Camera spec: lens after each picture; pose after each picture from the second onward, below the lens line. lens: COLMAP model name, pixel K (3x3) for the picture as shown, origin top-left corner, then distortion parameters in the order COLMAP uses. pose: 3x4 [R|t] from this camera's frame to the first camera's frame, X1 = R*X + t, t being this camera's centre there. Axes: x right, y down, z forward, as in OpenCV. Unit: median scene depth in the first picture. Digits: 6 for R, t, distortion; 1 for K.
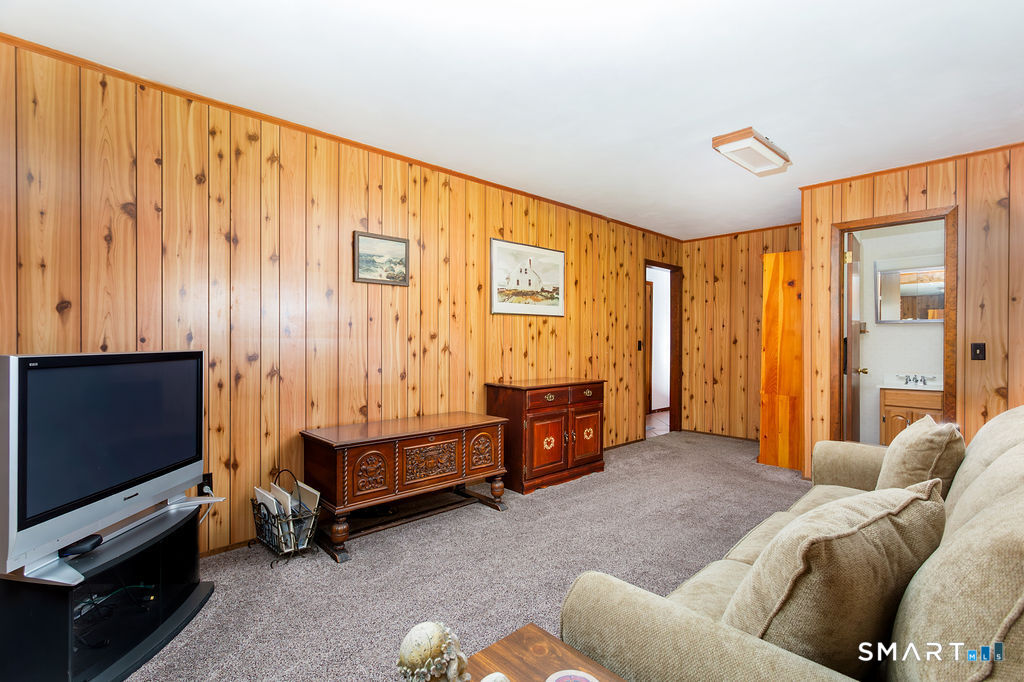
lens RADIAL K [[484.1, 0, 508.9], [0, 484.1, 342.5], [0, 0, 1]] dist [0.003031, 0.000408]
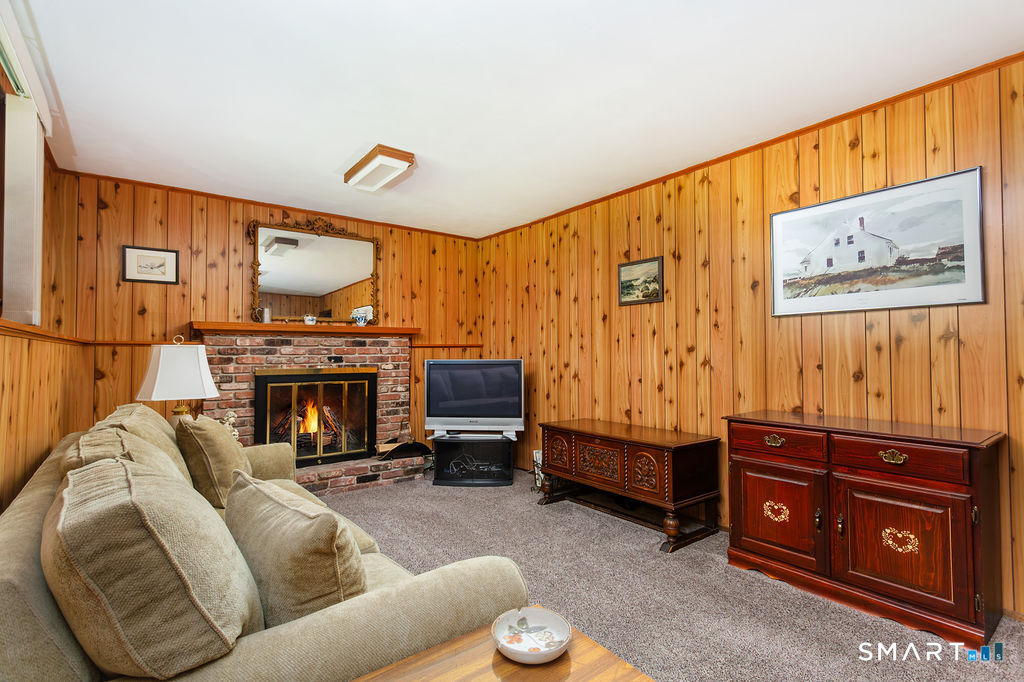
lens RADIAL K [[484.1, 0, 508.1], [0, 484.1, 343.0], [0, 0, 1]] dist [0.003031, 0.000408]
pose [[-0.104976, -0.025639, -0.994144, 0.808911], [-0.003224, 0.999671, -0.025441, 0.000053], [0.994470, 0.000534, -0.105024, 0.746663]]
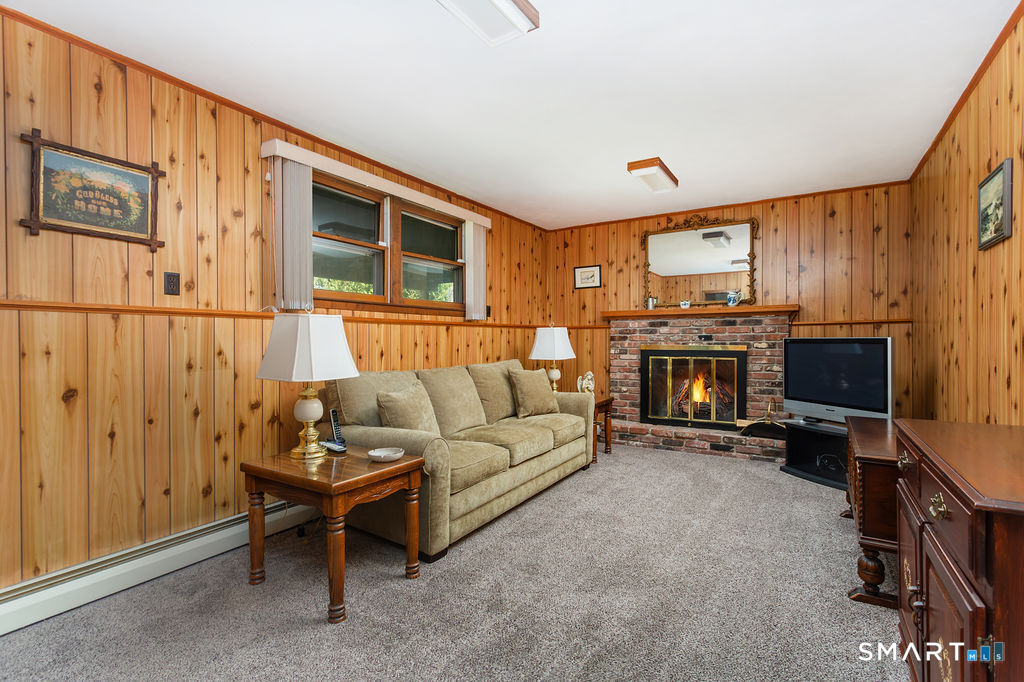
lens RADIAL K [[484.1, 0, 513.2], [0, 484.1, 341.4], [0, 0, 1]] dist [0.003031, 0.000408]
pose [[-0.964085, -0.001454, -0.265590, 0.533227], [-0.003186, 0.999976, 0.006090, 0.015391], [0.265575, 0.006718, -0.964067, 1.360224]]
